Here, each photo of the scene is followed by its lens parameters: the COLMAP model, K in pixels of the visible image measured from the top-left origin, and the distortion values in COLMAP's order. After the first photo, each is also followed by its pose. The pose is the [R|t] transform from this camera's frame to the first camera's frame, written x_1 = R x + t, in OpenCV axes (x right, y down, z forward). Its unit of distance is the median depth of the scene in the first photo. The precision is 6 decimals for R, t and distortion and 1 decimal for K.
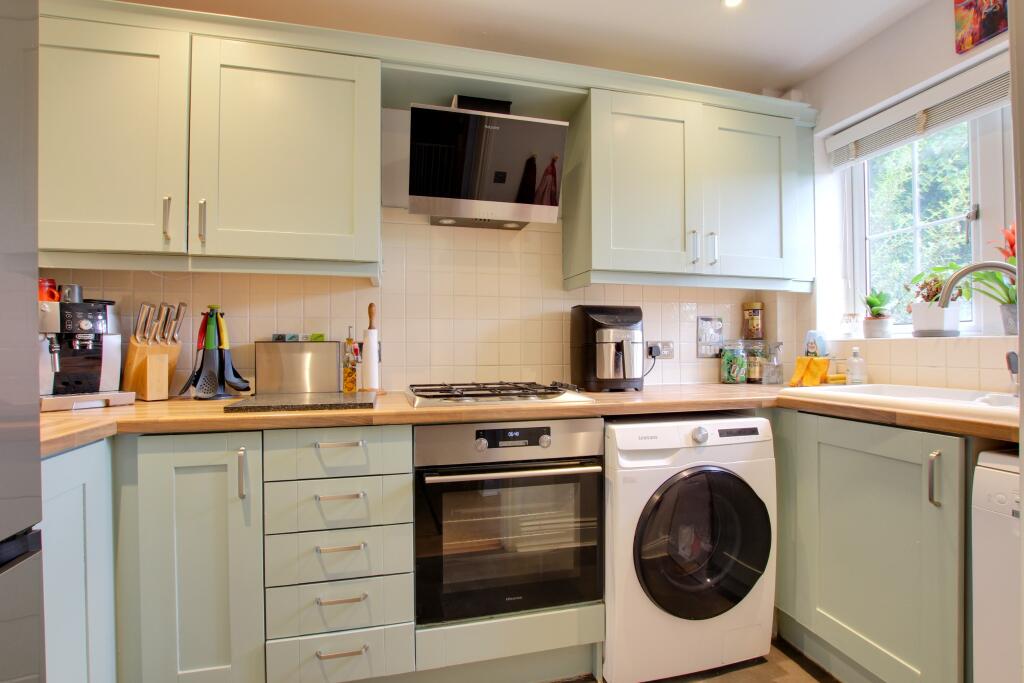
lens RADIAL K [[485.0, 0, 507.7], [0, 485.0, 340.6], [0, 0, 1]] dist [-0.029984, 0.004248]
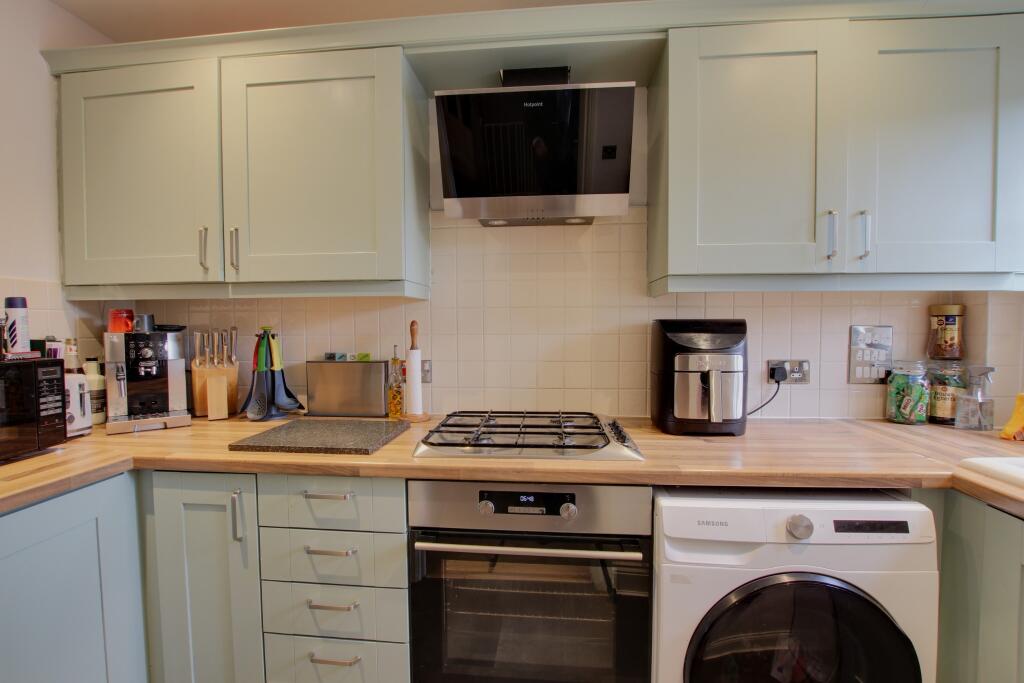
lens RADIAL K [[485.0, 0, 507.7], [0, 485.0, 340.6], [0, 0, 1]] dist [-0.029984, 0.004248]
pose [[0.939387, 0.010800, -0.342689, 0.217845], [0.007674, 0.998591, 0.052508, -0.094651], [0.342773, -0.051955, 0.937980, 0.218380]]
